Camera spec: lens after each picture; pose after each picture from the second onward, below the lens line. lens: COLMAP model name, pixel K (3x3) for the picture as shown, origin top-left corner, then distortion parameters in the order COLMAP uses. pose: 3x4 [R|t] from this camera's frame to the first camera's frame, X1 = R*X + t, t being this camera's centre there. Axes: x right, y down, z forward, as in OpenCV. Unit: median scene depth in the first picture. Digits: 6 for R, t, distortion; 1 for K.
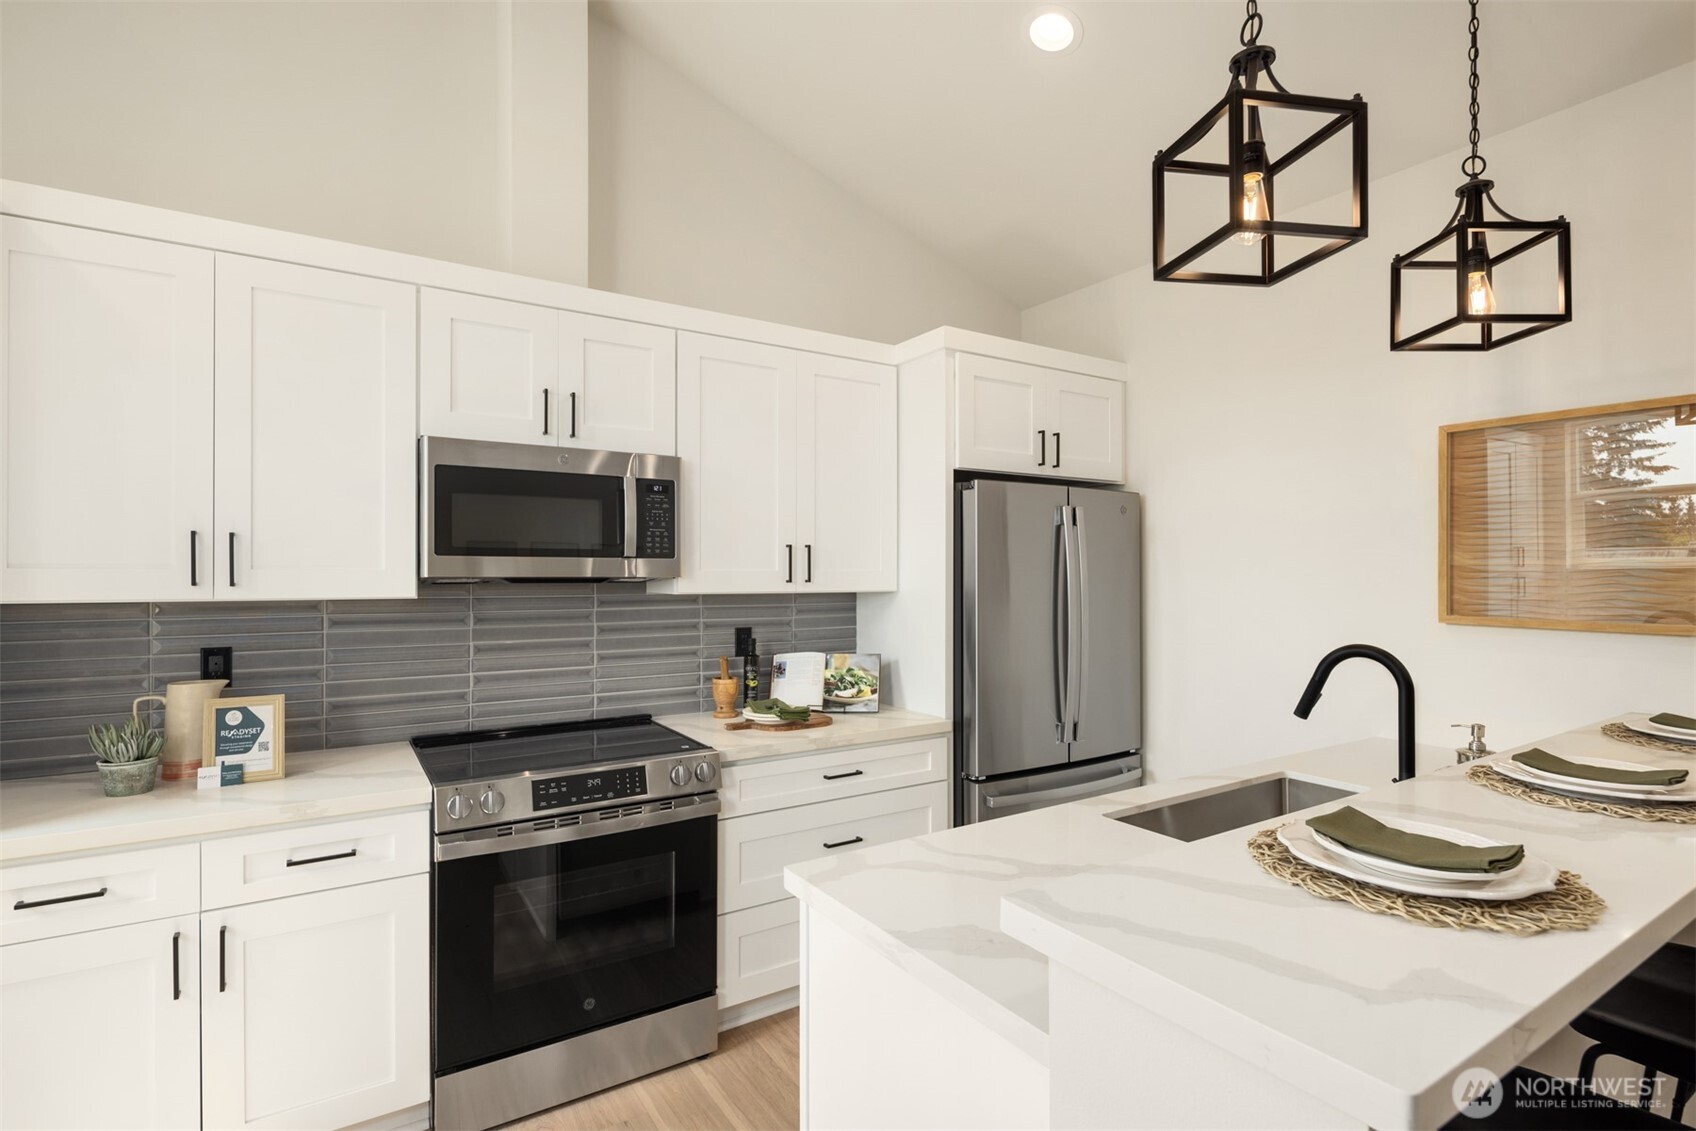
lens RADIAL K [[834.9, 0, 857.2], [0, 834.9, 582.5], [0, 0, 1]] dist [0.001734, -0.002944]
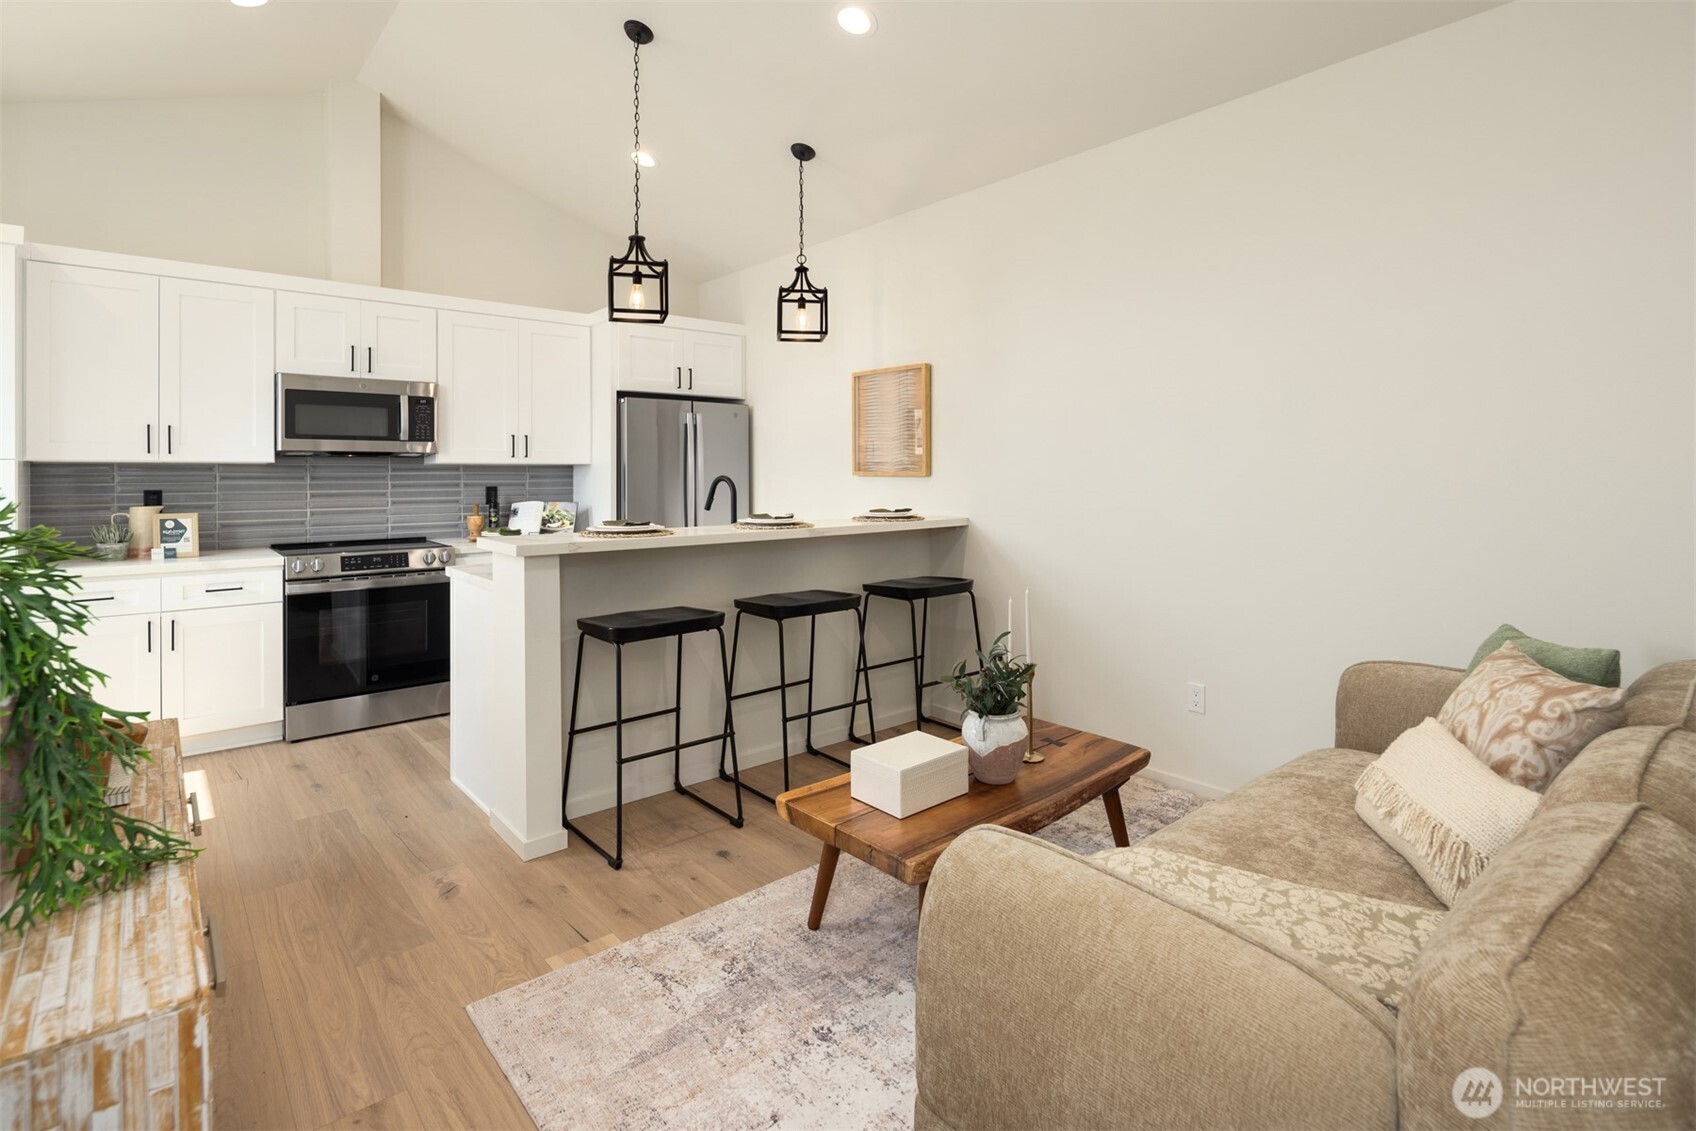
lens RADIAL K [[834.9, 0, 858.6], [0, 834.9, 480.2], [0, 0, 1]] dist [0.001734, -0.002944]
pose [[0.990888, -0.005227, 0.134590, 0.450144], [0.005820, 0.999975, -0.004011, 0.067154], [-0.134566, 0.004758, 0.990893, -0.897924]]
